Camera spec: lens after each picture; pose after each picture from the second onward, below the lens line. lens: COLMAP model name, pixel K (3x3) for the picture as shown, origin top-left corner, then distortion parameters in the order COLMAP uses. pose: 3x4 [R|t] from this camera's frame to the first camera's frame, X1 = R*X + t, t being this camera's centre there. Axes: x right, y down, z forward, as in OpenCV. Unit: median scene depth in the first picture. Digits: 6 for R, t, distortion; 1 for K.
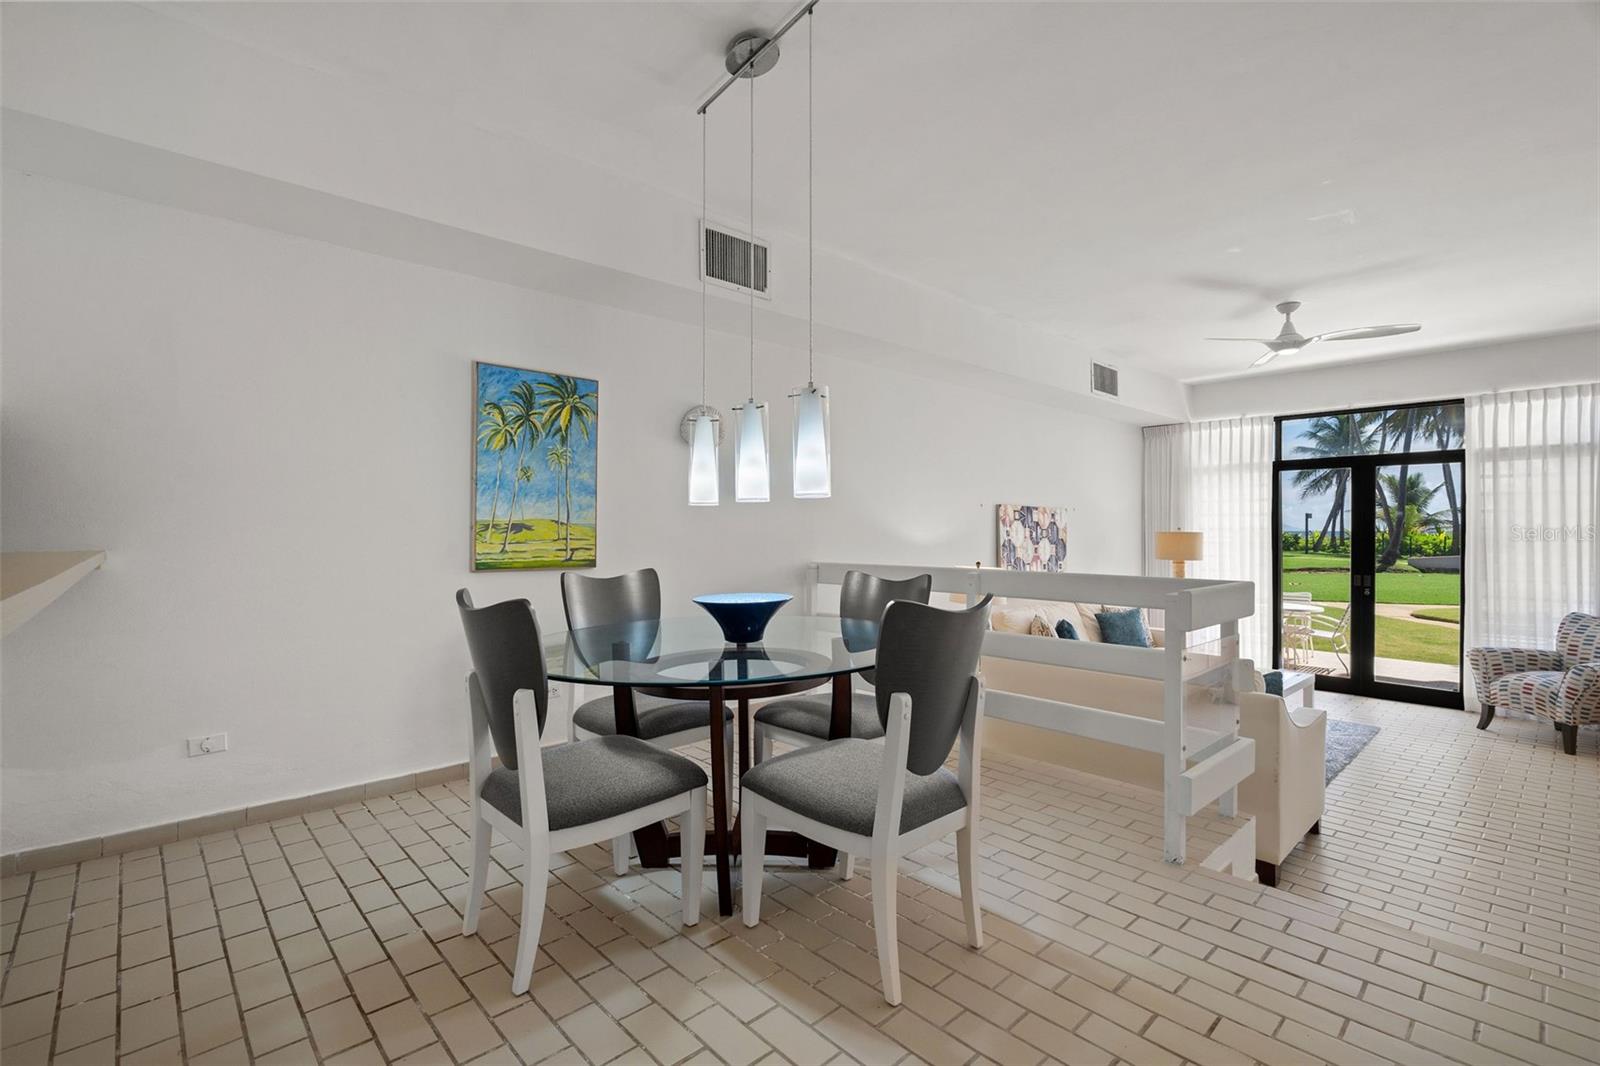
lens RADIAL K [[723.8, 0, 794.9], [0, 723.8, 524.9], [0, 0, 1]] dist [-0.001816, 0.000973]
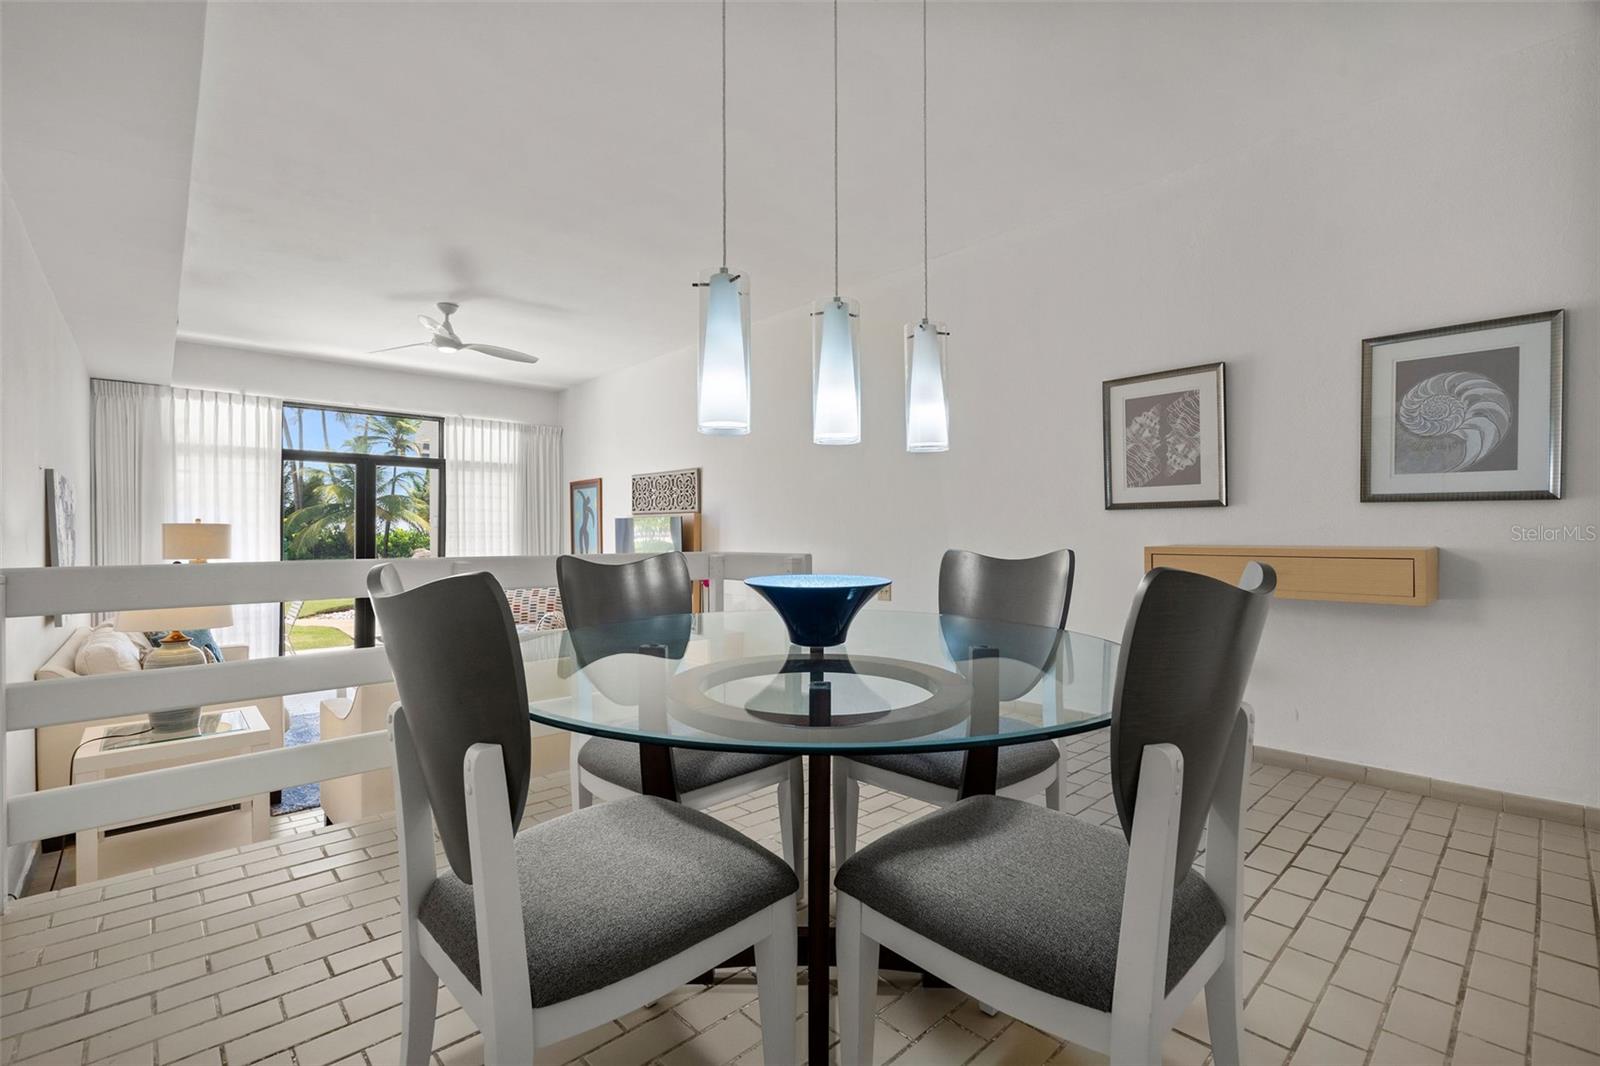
lens RADIAL K [[715.7, 0, 800.0], [0, 715.7, 533.0], [0, 0, 1]] dist [-0.001841, 0.000139]
pose [[-0.006025, 0.000848, 0.999981, -0.502846], [-0.001985, 0.999998, -0.000860, 0.036960], [-0.999980, -0.001990, -0.006023, 0.685890]]
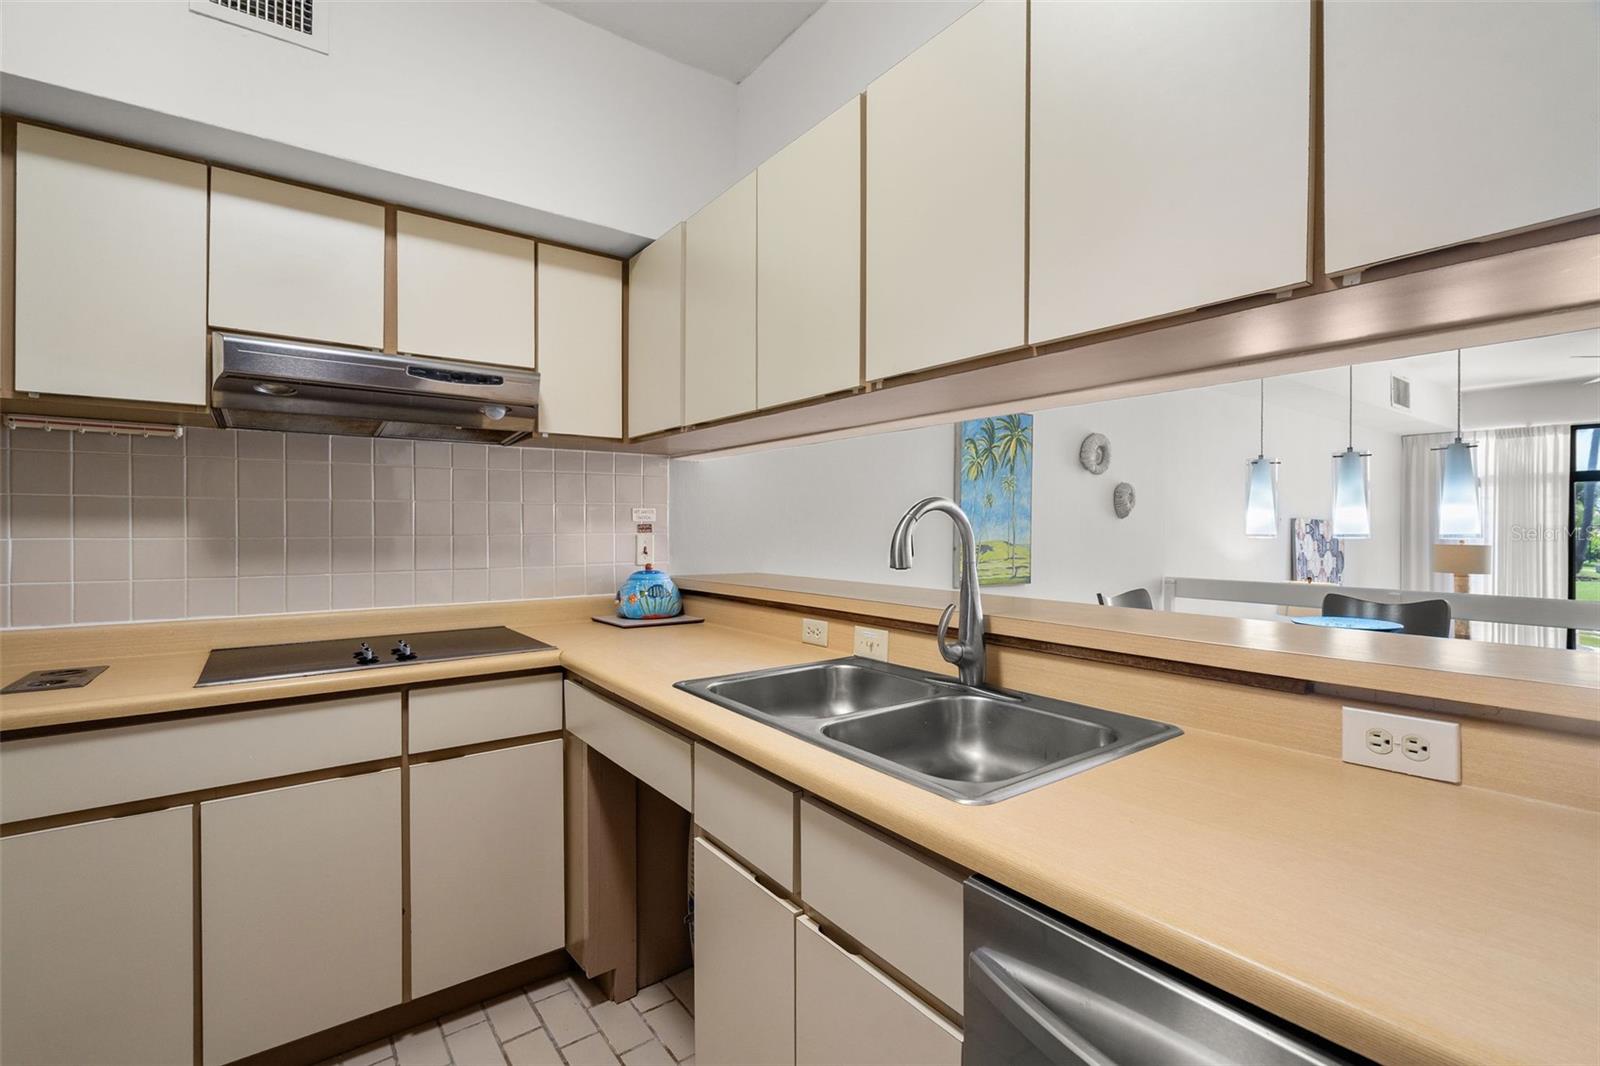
lens RADIAL K [[723.8, 0, 794.9], [0, 723.8, 524.9], [0, 0, 1]] dist [-0.001816, 0.000973]
pose [[0.994104, 0.005967, -0.108264, -0.515145], [-0.005417, 0.999971, 0.005375, -0.034978], [0.108292, -0.004757, 0.994108, -0.138402]]
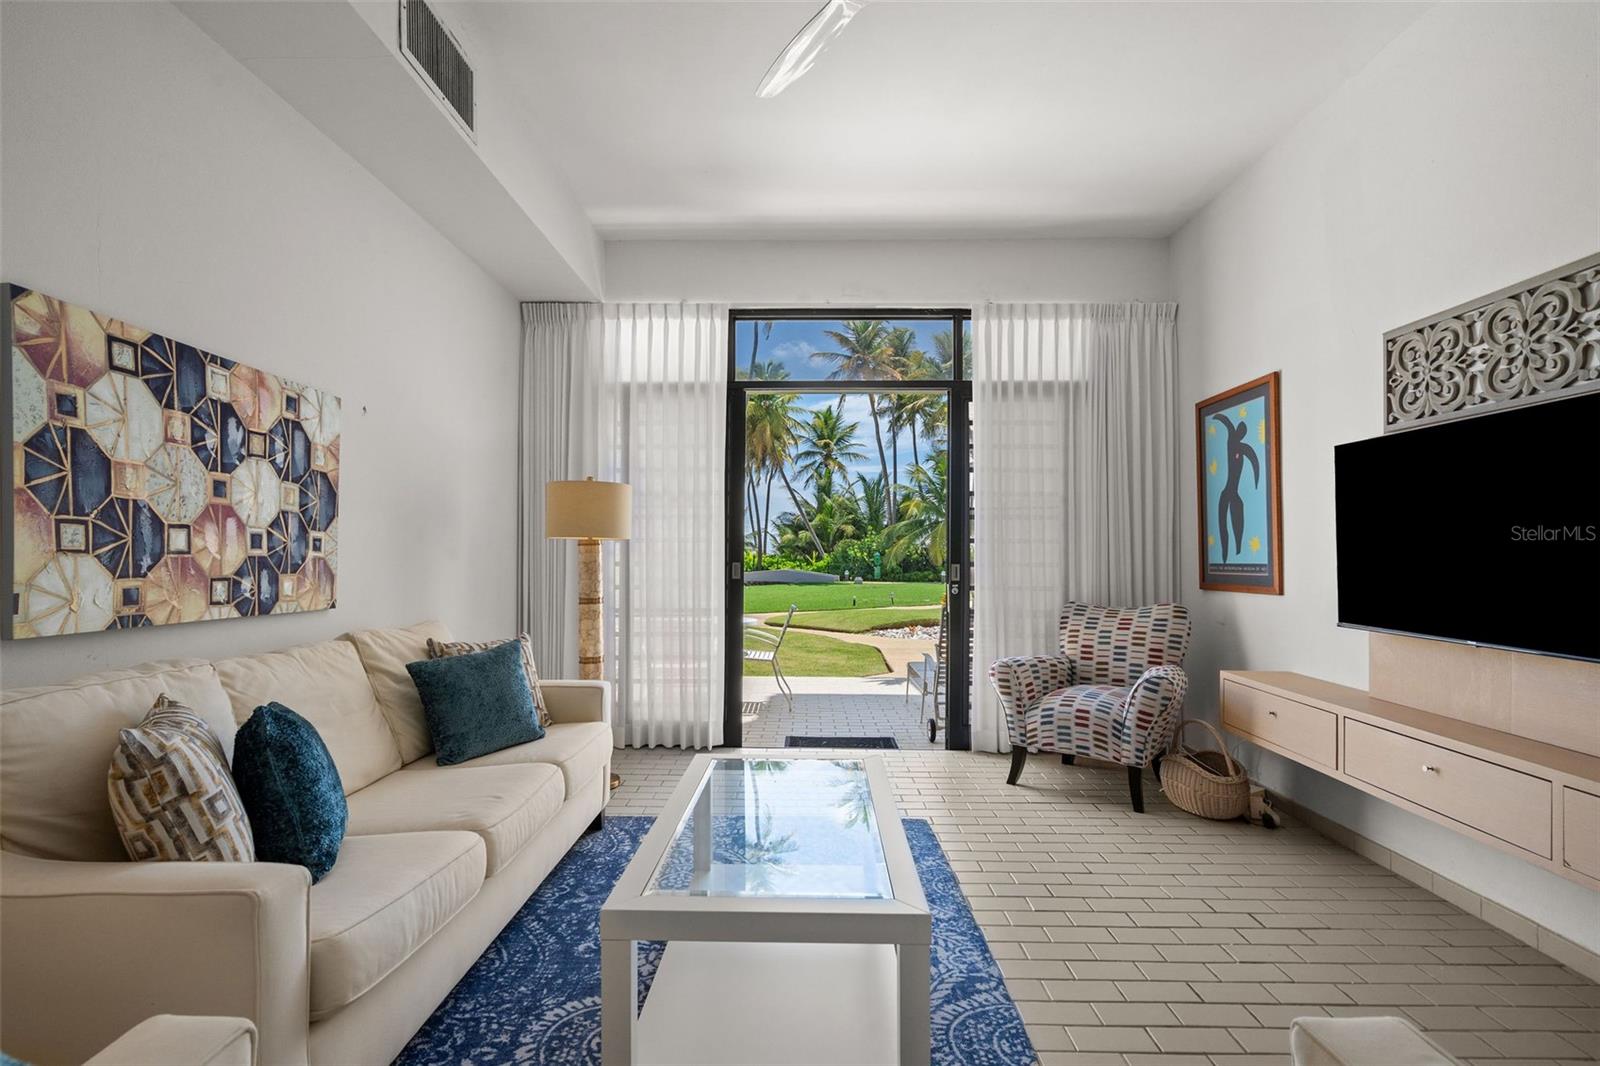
lens RADIAL K [[757.1, 0, 787.1], [0, 757.1, 540.2], [0, 0, 1]] dist [0.002044, 0.000727]
pose [[0.694020, 0.015980, 0.719778, 0.477667], [-0.005625, 0.999843, -0.016775, 0.113002], [-0.719934, 0.007593, 0.694001, 1.041082]]
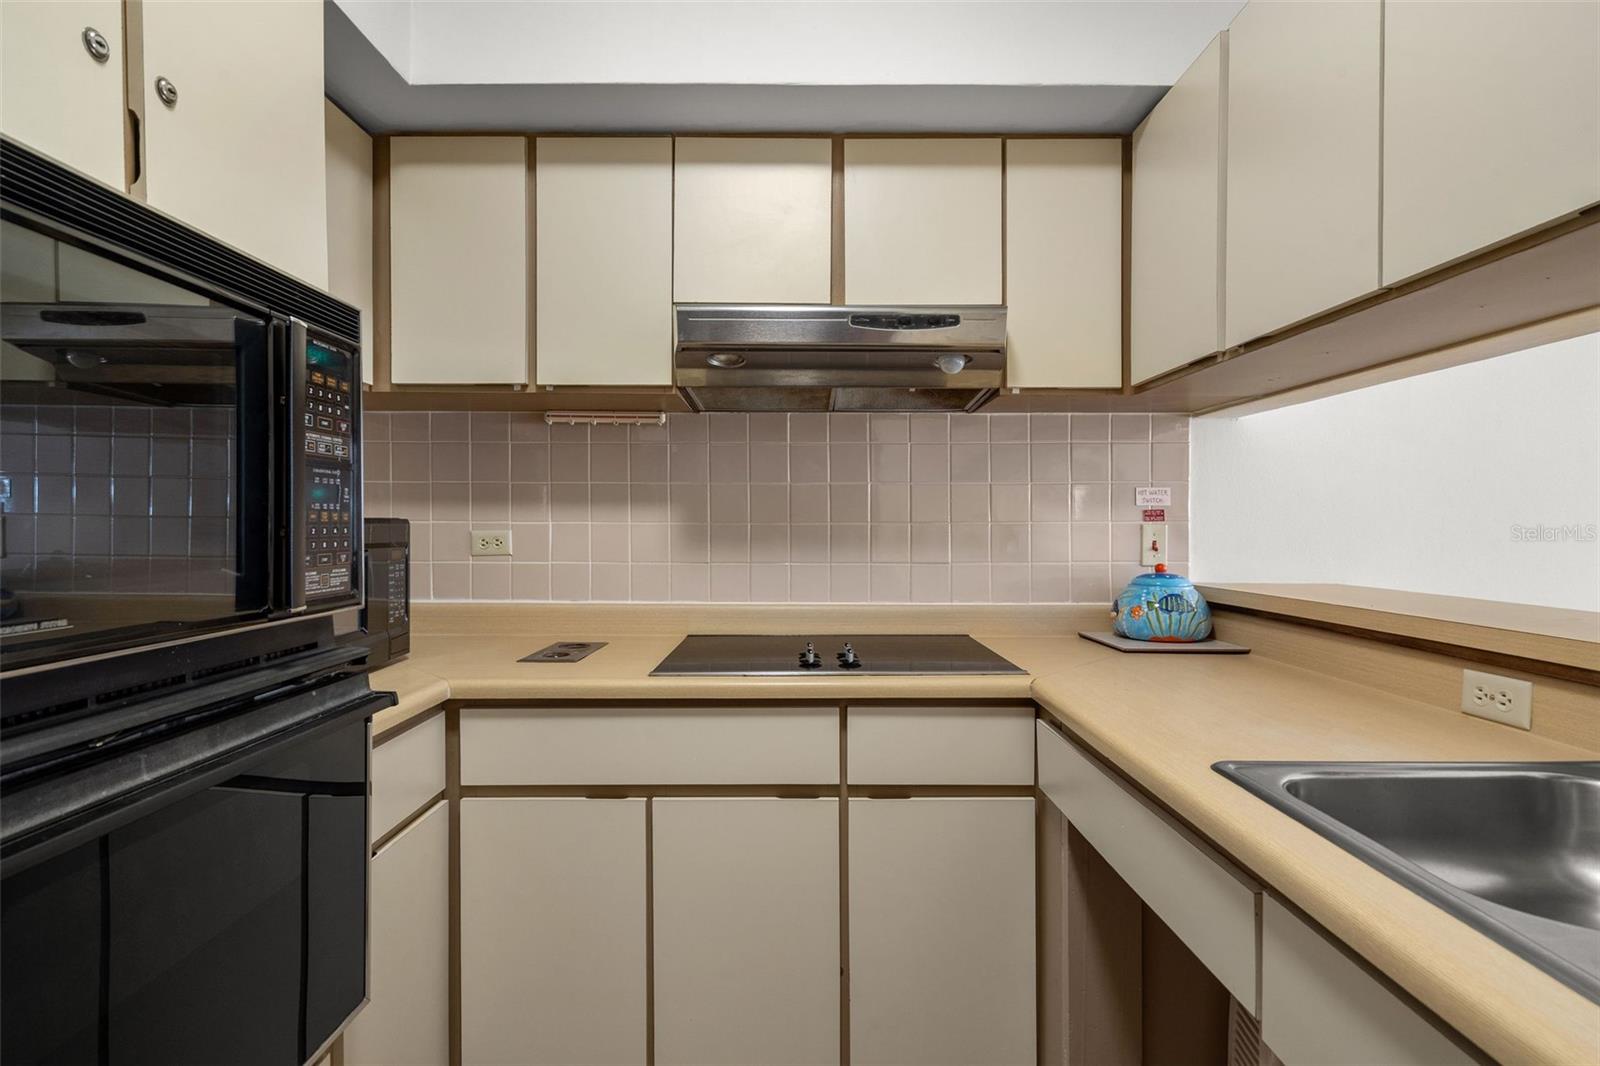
lens RADIAL K [[755.1, 0, 807.7], [0, 755.1, 527.0], [0, 0, 1]] dist [-0.001580, 0.000103]
pose [[0.741499, 0.008403, -0.670902, -0.563432], [-0.002562, 0.999950, 0.009693, -0.022627], [0.670949, -0.005469, 0.741483, -0.004636]]
